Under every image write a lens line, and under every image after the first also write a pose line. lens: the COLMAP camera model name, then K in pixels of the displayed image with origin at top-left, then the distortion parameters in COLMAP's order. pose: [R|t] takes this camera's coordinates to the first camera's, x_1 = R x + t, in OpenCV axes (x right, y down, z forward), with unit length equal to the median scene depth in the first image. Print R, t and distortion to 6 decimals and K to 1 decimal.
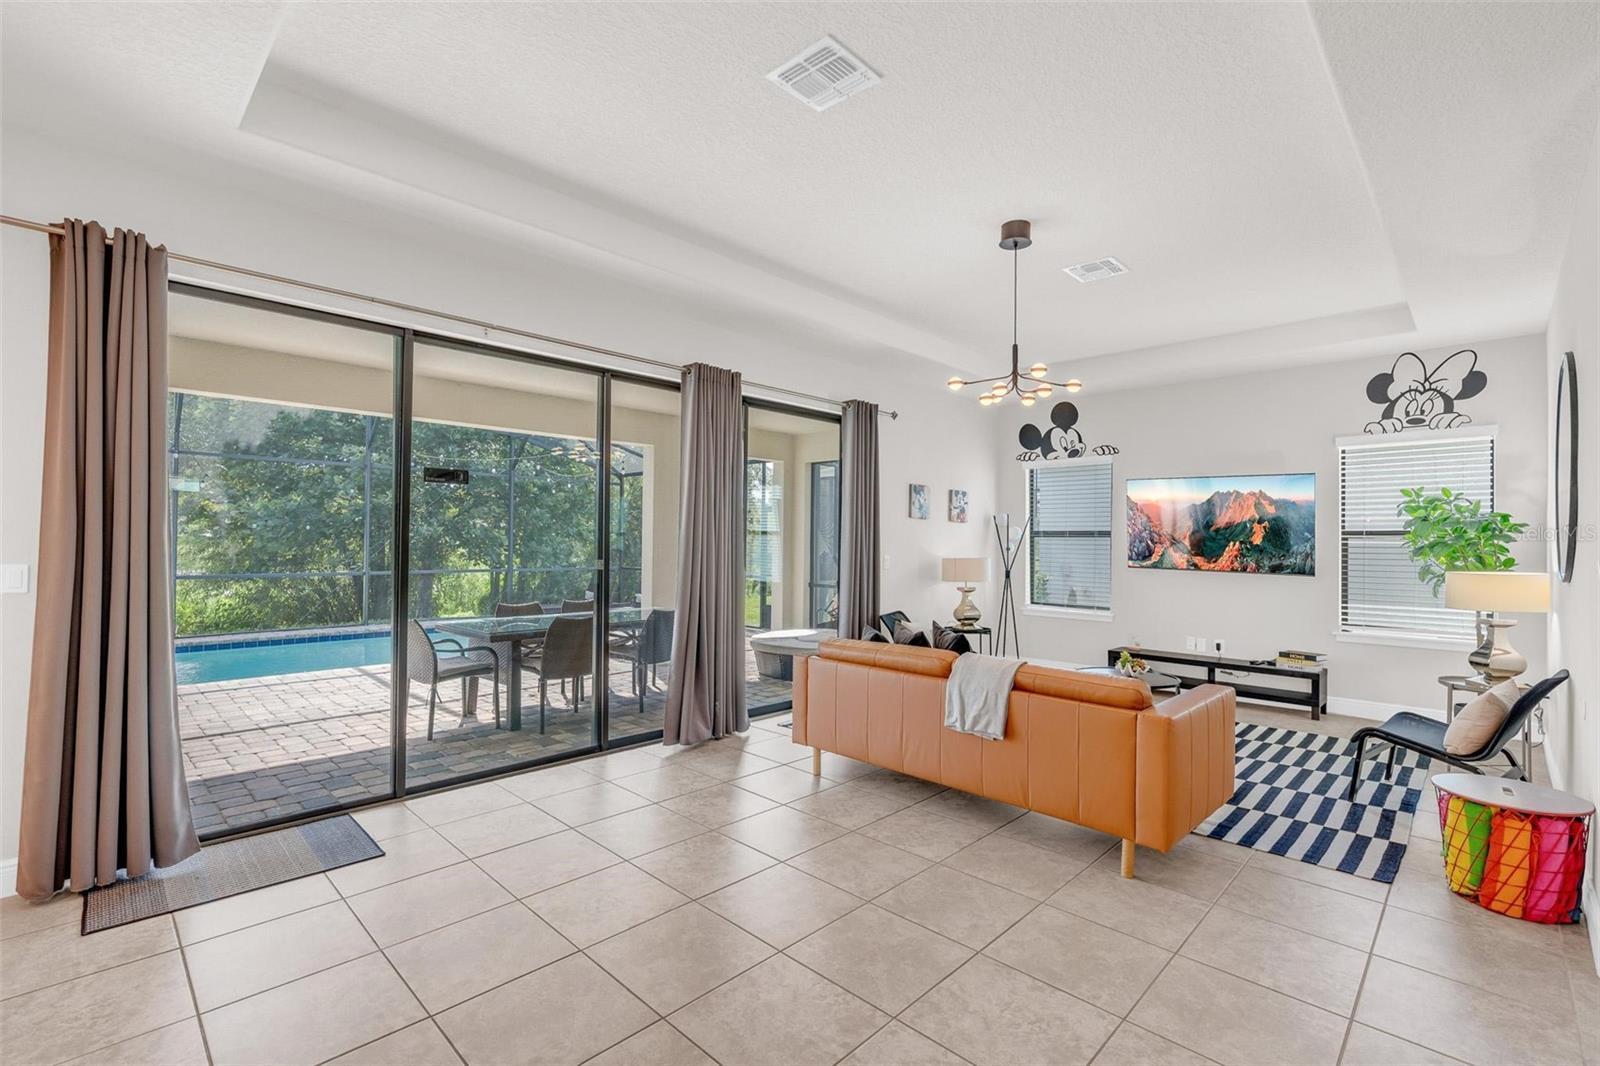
lens RADIAL K [[713.4, 0, 794.7], [0, 713.4, 531.6], [0, 0, 1]] dist [-0.008409, 0.000944]
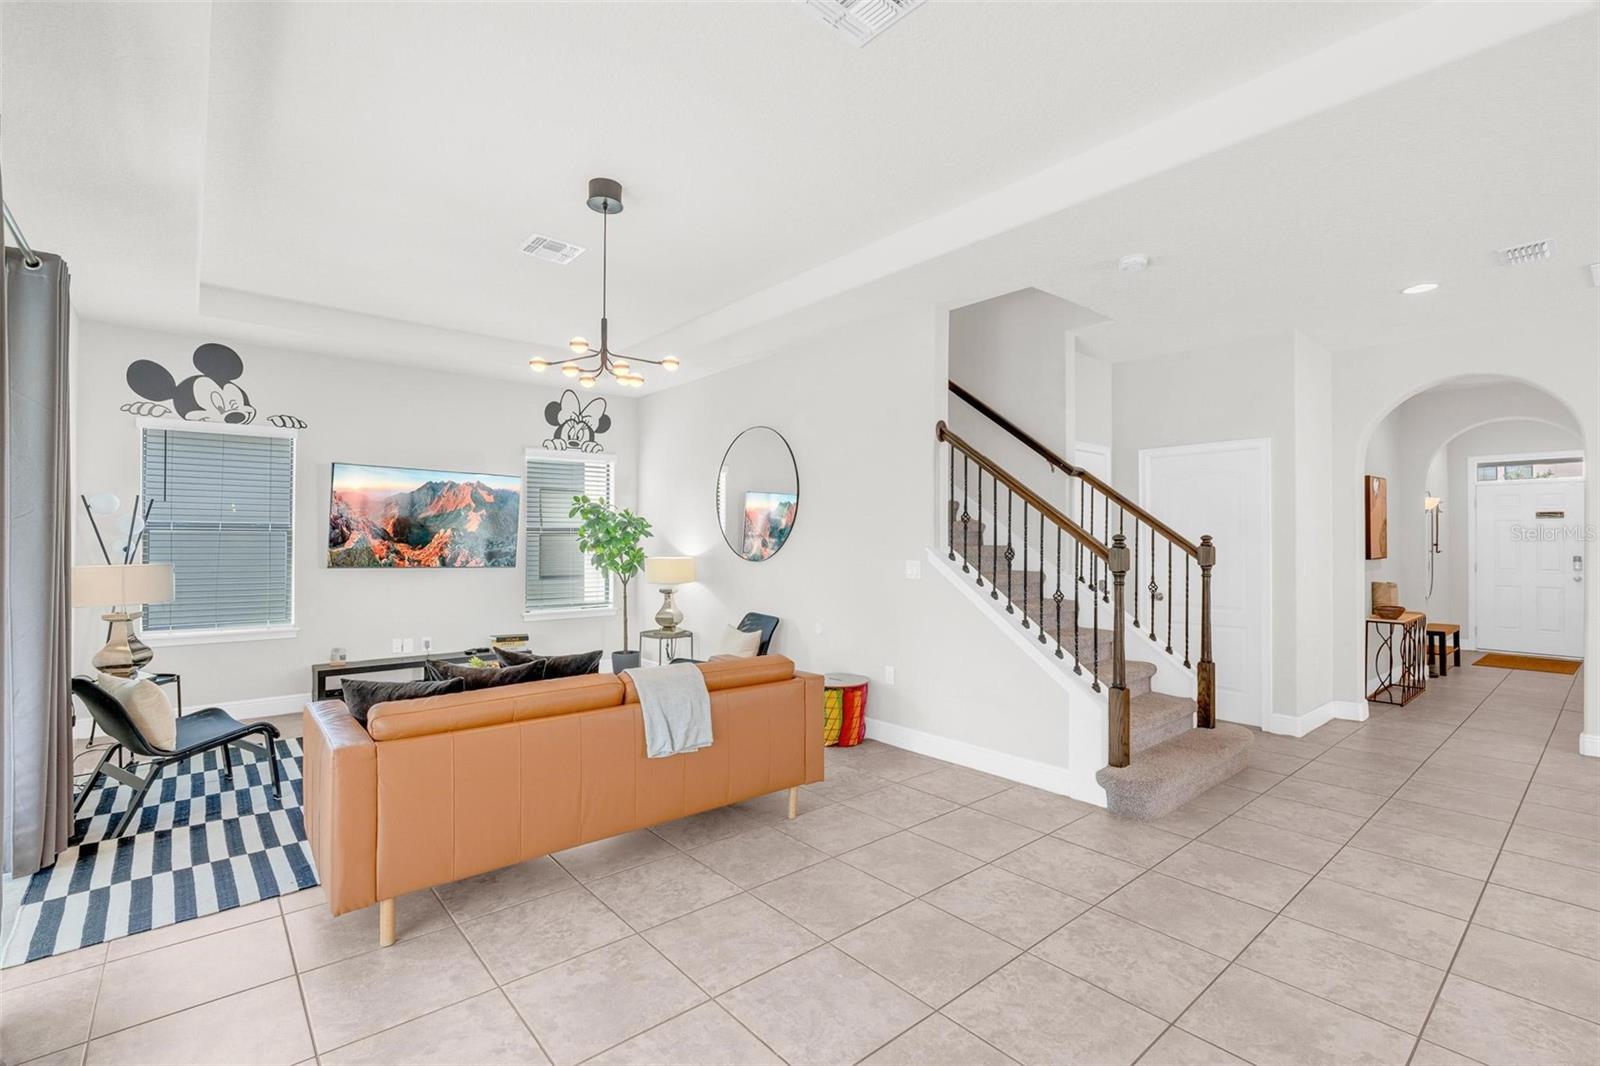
lens RADIAL K [[714.0, 0, 797.5], [0, 714.0, 536.5], [0, 0, 1]] dist [-0.005885, 0.000434]
pose [[0.091714, -0.003504, 0.995779, -0.386049], [-0.014519, 0.999883, 0.004856, 0.001370], [-0.995680, -0.014904, 0.091652, 0.466985]]
